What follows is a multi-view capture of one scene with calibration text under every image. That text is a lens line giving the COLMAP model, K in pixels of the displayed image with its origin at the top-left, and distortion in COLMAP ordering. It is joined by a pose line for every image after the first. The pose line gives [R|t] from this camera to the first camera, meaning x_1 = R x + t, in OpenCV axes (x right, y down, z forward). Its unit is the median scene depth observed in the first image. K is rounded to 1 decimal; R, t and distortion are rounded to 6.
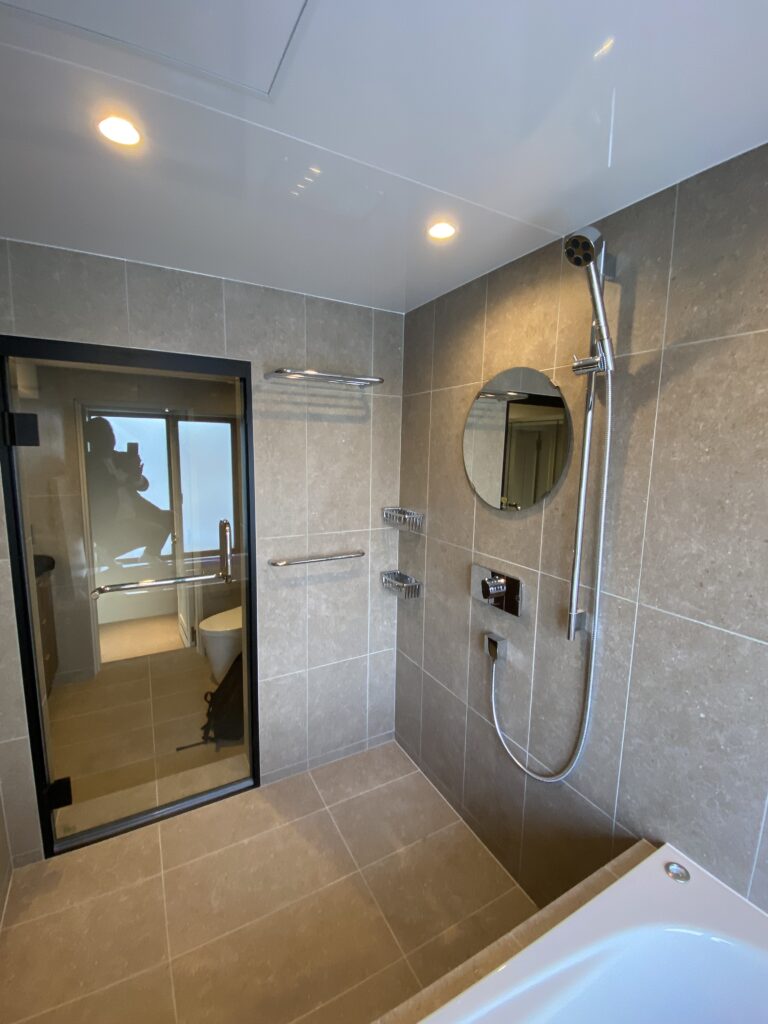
lens RADIAL K [[437.4, 0, 380.3], [0, 437.4, 511.0], [0, 0, 1]] dist [0.052155, -0.042478]
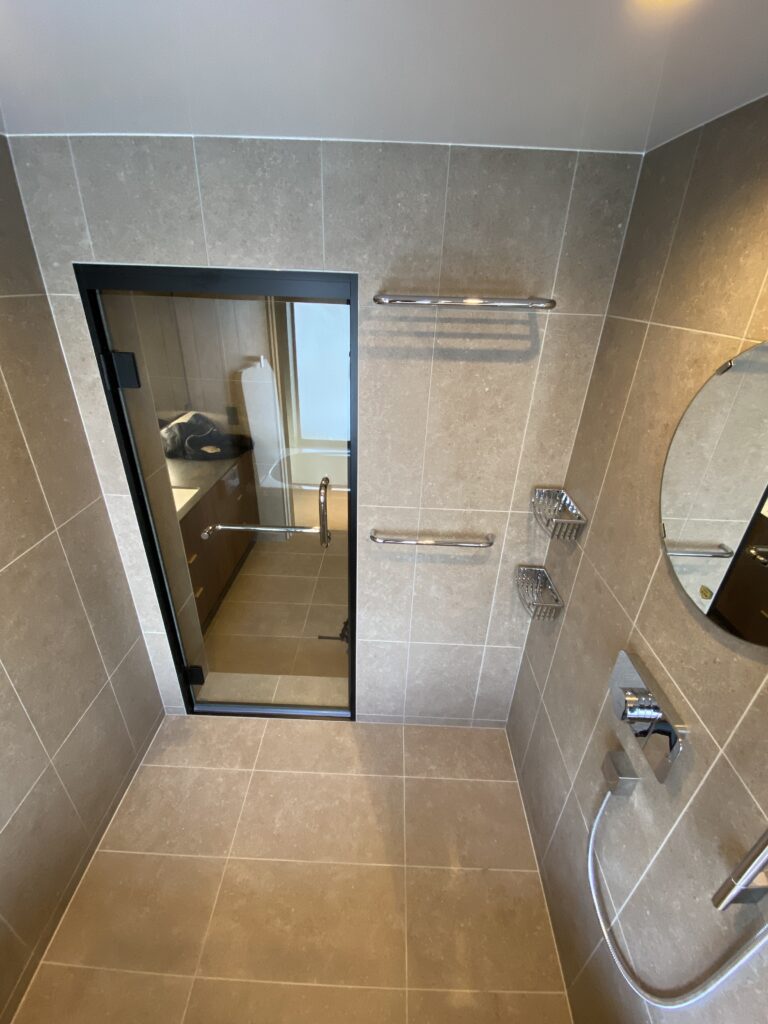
lens RADIAL K [[437.4, 0, 380.3], [0, 437.4, 511.0], [0, 0, 1]] dist [0.052155, -0.042478]
pose [[0.862137, 0.242029, -0.445131, 0.125613], [-0.085479, 0.935419, 0.343053, -0.206896], [0.499412, -0.257710, 0.827148, 0.306515]]
